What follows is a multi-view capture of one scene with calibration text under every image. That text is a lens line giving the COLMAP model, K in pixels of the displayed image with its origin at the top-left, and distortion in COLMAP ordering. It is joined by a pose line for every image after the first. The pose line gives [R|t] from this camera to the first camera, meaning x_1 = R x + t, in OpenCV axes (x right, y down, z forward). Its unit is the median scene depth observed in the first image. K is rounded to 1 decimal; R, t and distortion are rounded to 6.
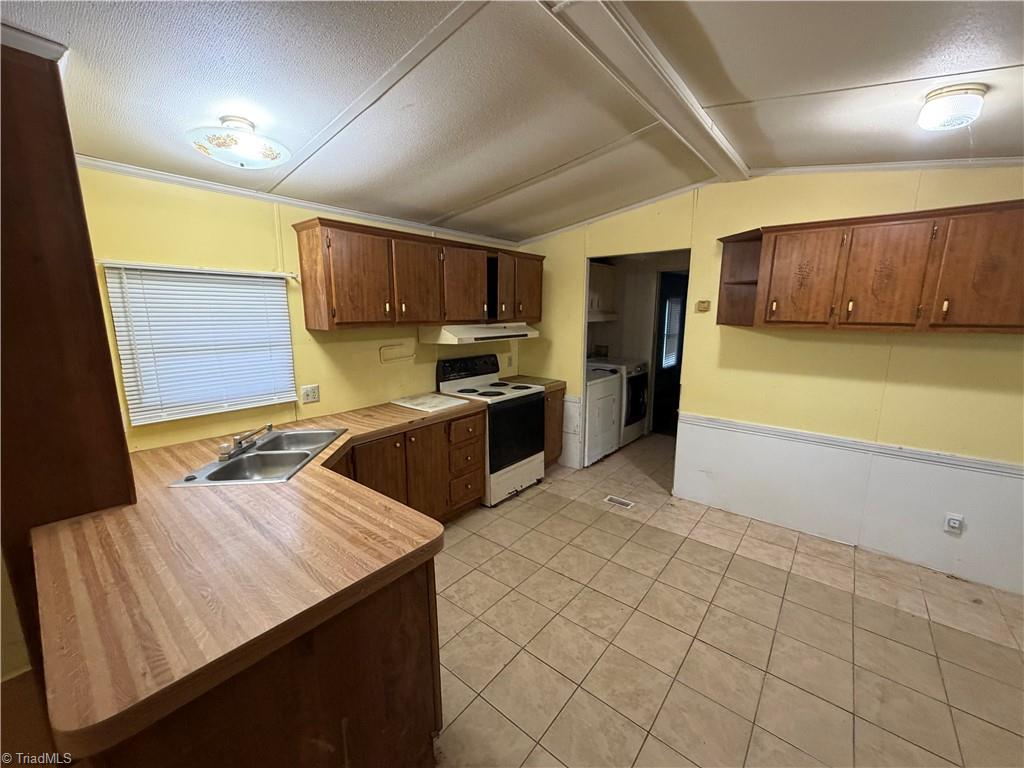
lens RADIAL K [[409.5, 0, 509.7], [0, 409.5, 384.3], [0, 0, 1]] dist [0.001183, 0.000136]
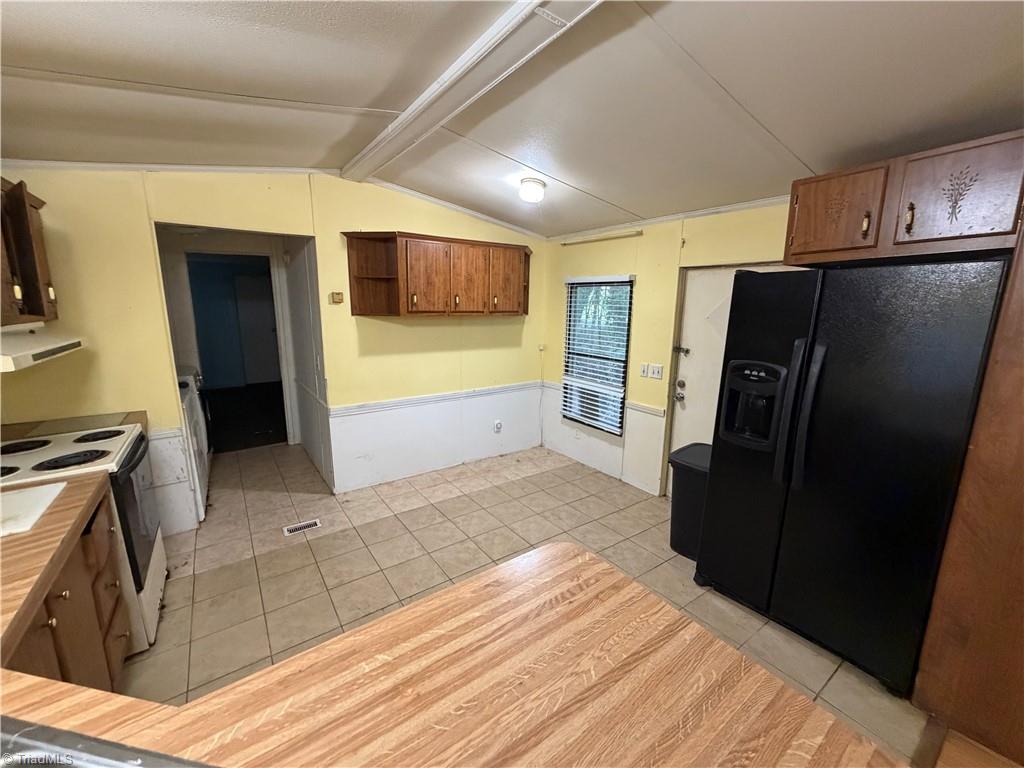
lens RADIAL K [[409.5, 0, 509.3], [0, 409.5, 385.1], [0, 0, 1]] dist [0.001183, 0.000136]
pose [[0.260526, -0.183278, 0.947911, -0.483426], [0.168131, 0.975427, 0.142388, -0.064308], [-0.950714, 0.122278, 0.284939, 0.402872]]
